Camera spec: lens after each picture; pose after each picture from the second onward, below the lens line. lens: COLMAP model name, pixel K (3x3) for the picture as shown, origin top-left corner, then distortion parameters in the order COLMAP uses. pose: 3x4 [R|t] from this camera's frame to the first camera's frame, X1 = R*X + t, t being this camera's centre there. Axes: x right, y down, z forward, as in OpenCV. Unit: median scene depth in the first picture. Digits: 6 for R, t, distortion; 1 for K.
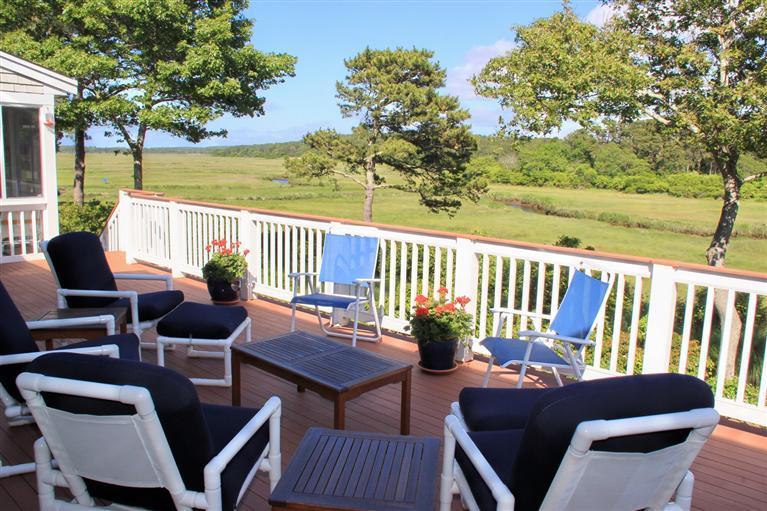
lens RADIAL K [[610.9, 0, 383.5], [0, 610.9, 255.5], [0, 0, 1]] dist [-0.193208, 0.122609]
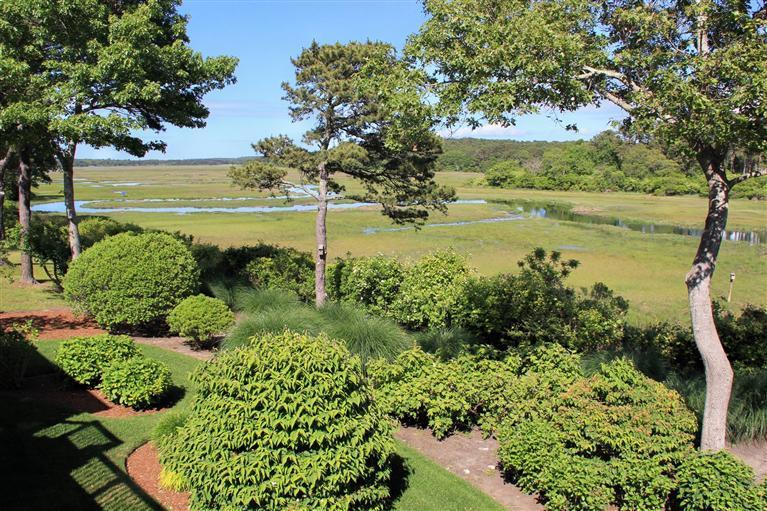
lens RADIAL K [[610.9, 0, 383.5], [0, 610.9, 255.5], [0, 0, 1]] dist [-0.193208, 0.122609]
pose [[0.998110, -0.018544, -0.058589, 0.113127], [0.017798, 0.999754, -0.013234, -0.014416], [0.058820, 0.012166, 0.998194, 0.112424]]
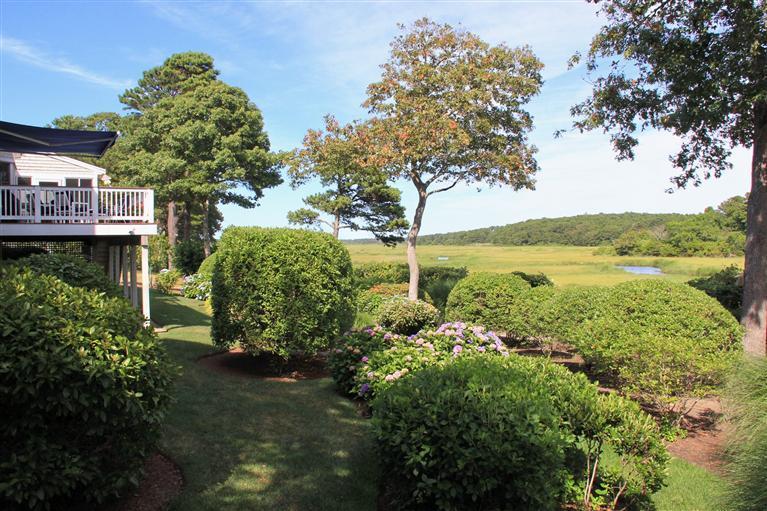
lens RADIAL K [[640.0, 0, 383.5], [0, 640.0, 255.5], [0, 0, 1]] dist [-0.182008, 0.141385]
pose [[0.943366, -0.030178, -0.330377, 0.628851], [-0.019394, 0.989134, -0.145729, 0.198376], [0.331185, 0.143883, 0.932531, -0.505177]]
